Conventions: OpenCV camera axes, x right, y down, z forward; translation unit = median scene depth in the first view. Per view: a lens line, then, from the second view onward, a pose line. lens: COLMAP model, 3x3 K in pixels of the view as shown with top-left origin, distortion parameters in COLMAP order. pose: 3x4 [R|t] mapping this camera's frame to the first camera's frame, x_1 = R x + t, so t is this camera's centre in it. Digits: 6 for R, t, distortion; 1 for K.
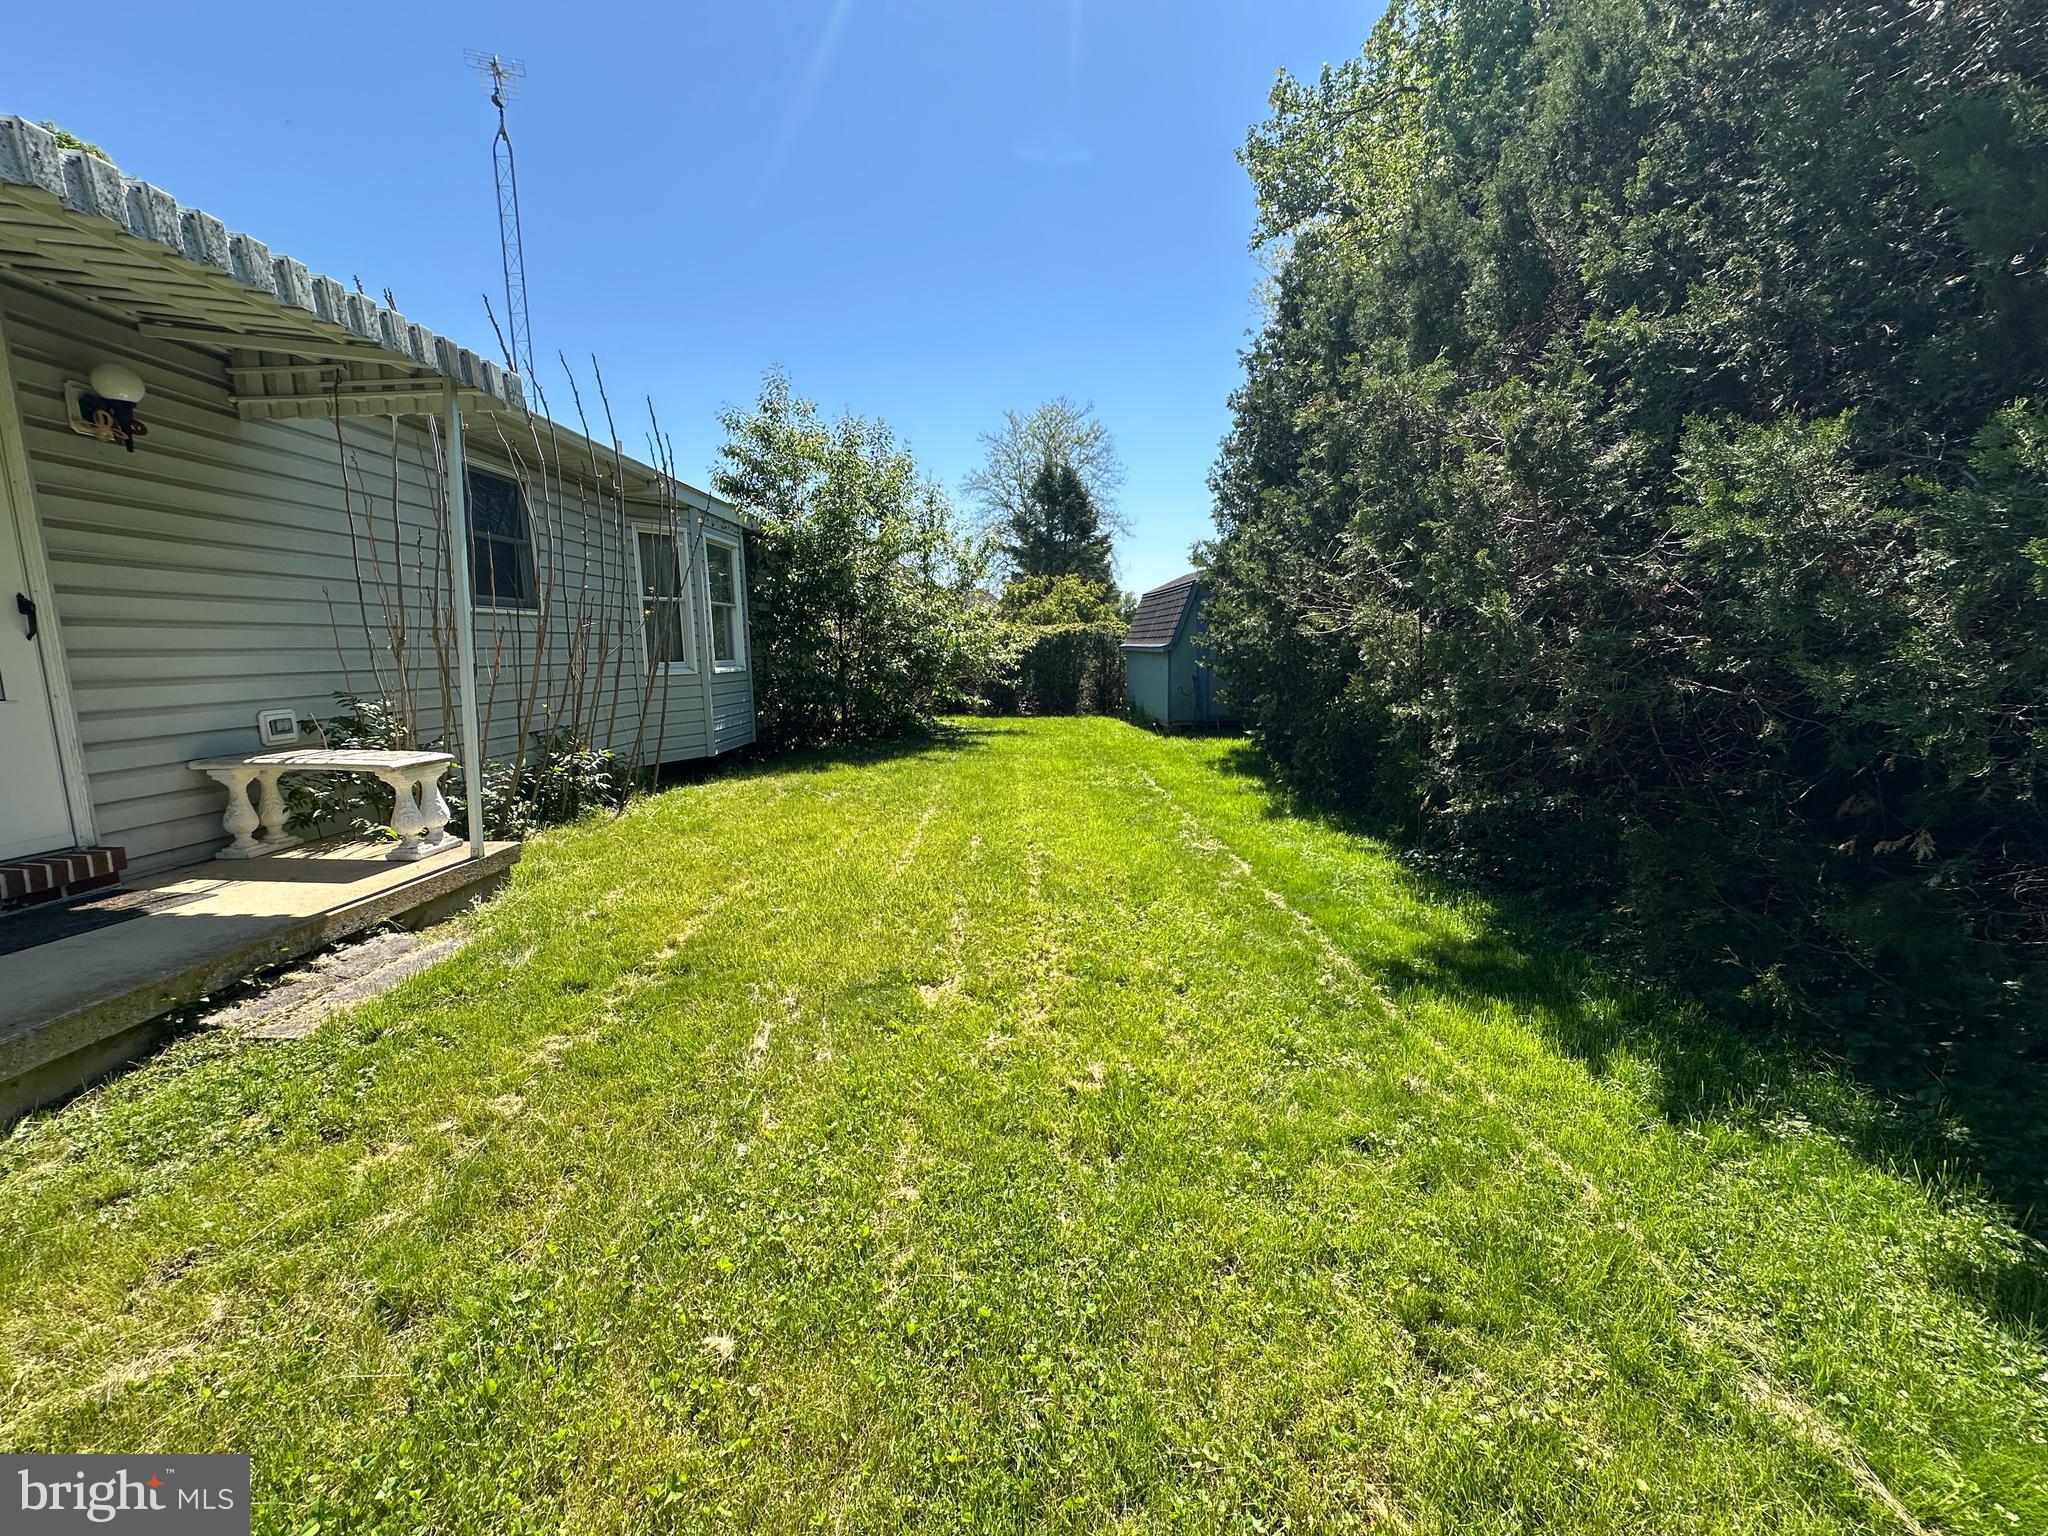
lens RADIAL K [[815.5, 0, 1022.5], [0, 815.5, 766.0], [0, 0, 1]] dist [-0.003486, 0.000671]
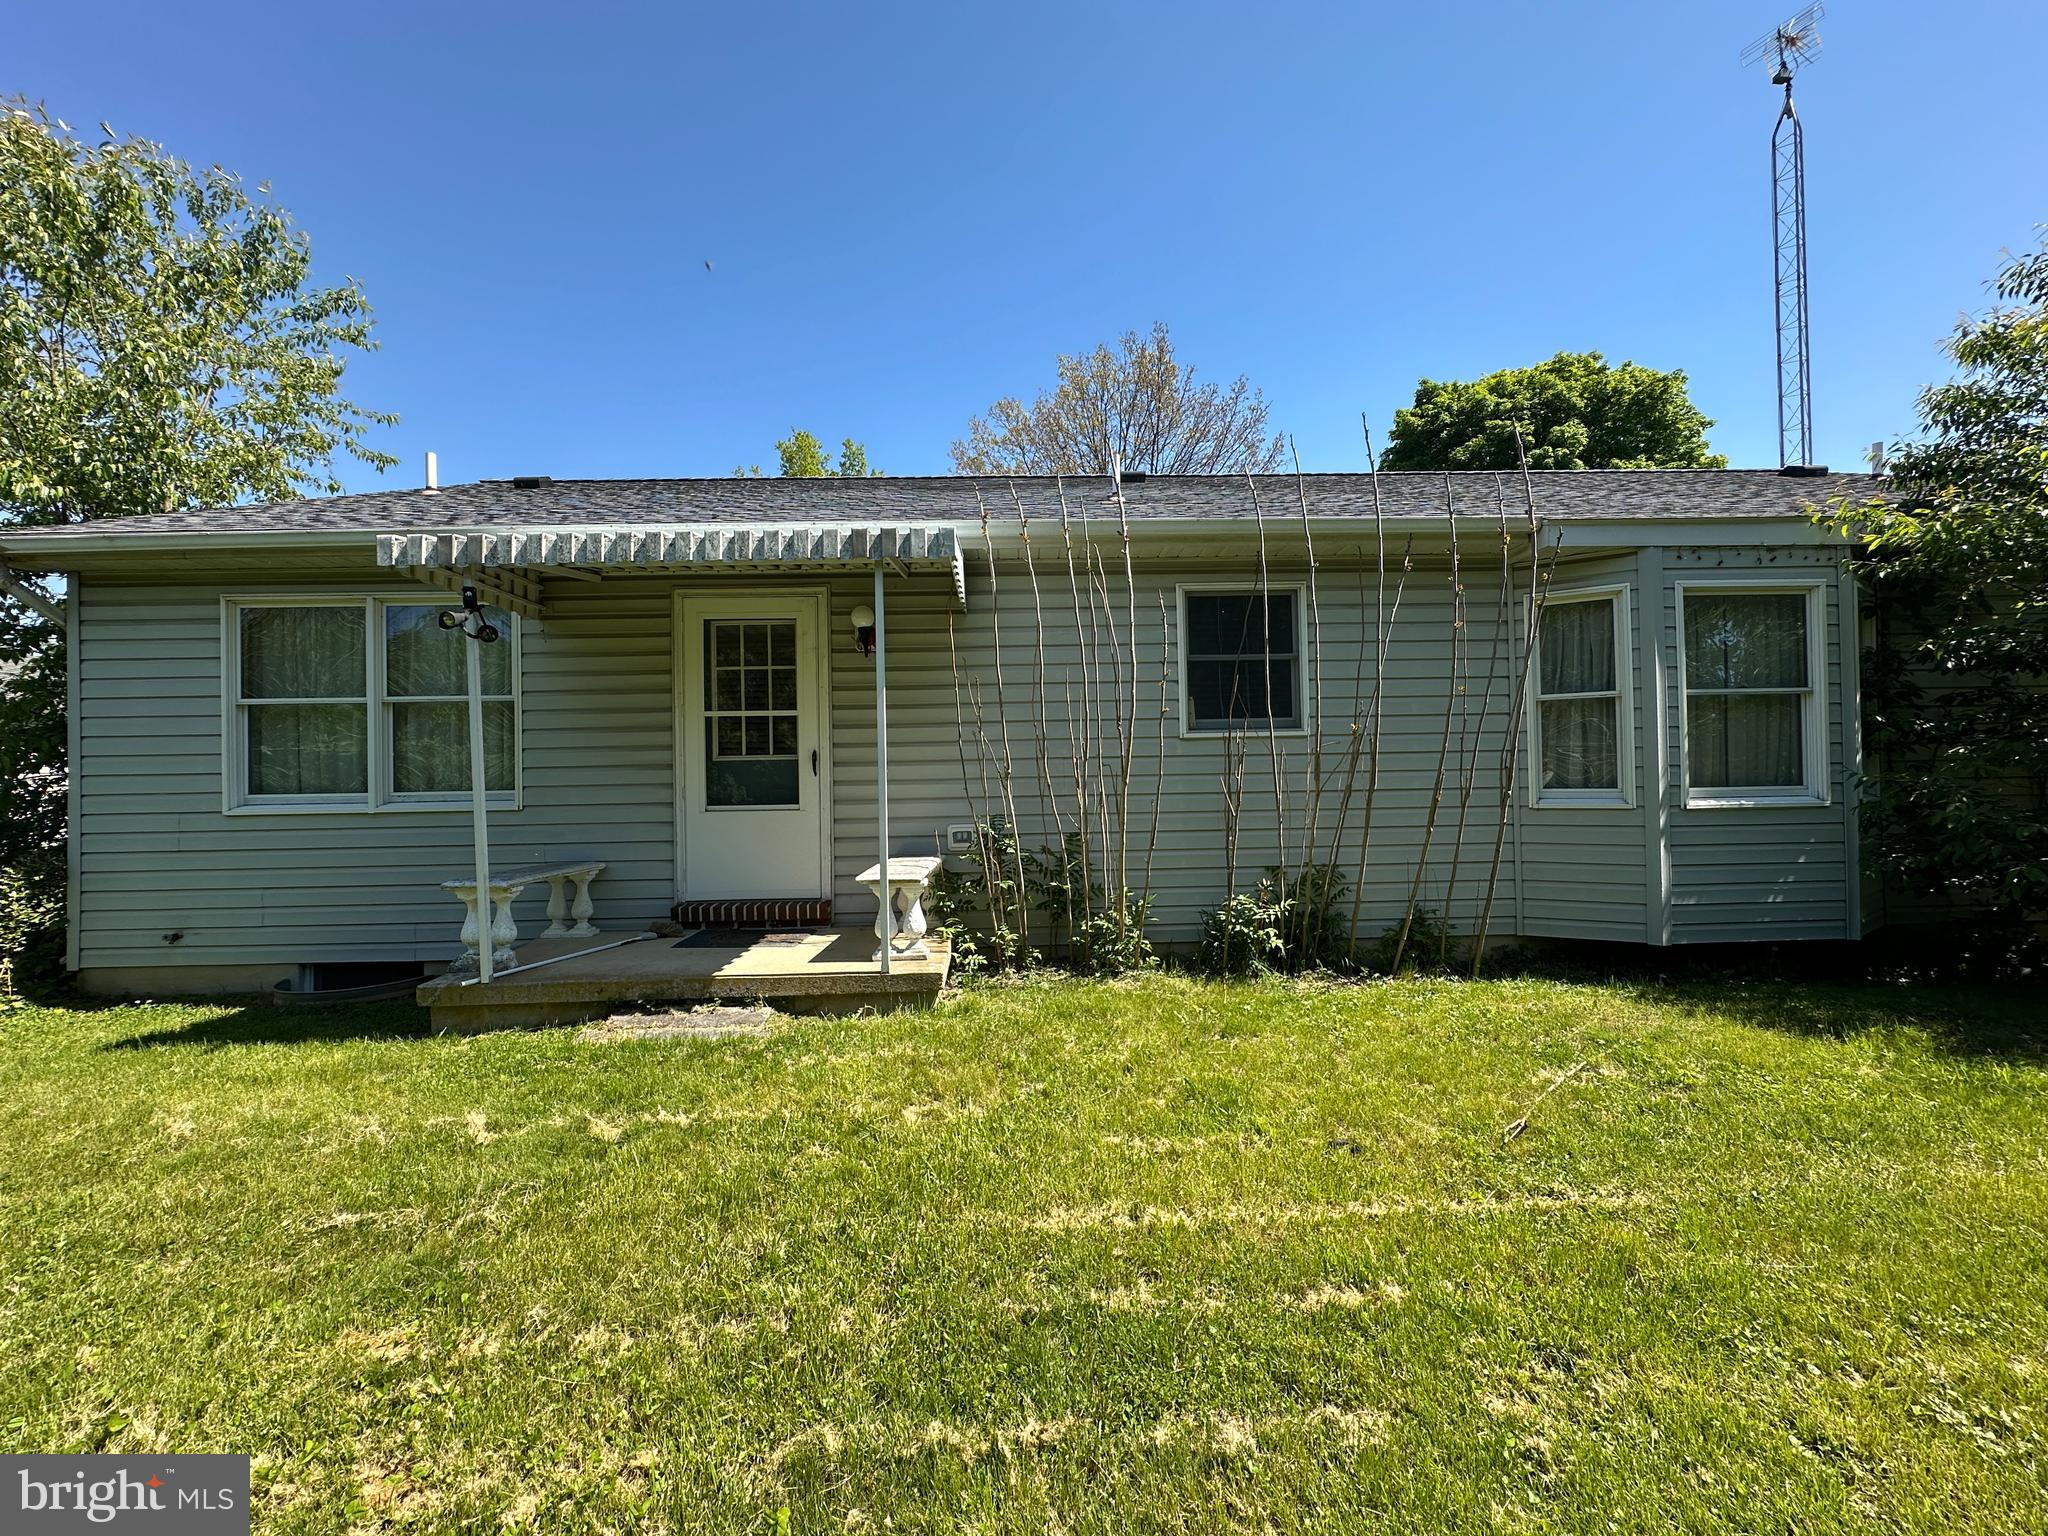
lens RADIAL K [[815.5, 0, 1022.5], [0, 815.5, 766.0], [0, 0, 1]] dist [-0.003486, 0.000671]
pose [[0.041402, 0.001422, -0.999142, 0.305031], [-0.124108, 0.992262, -0.003731, -0.128355], [0.991405, 0.124156, 0.041258, 0.778837]]
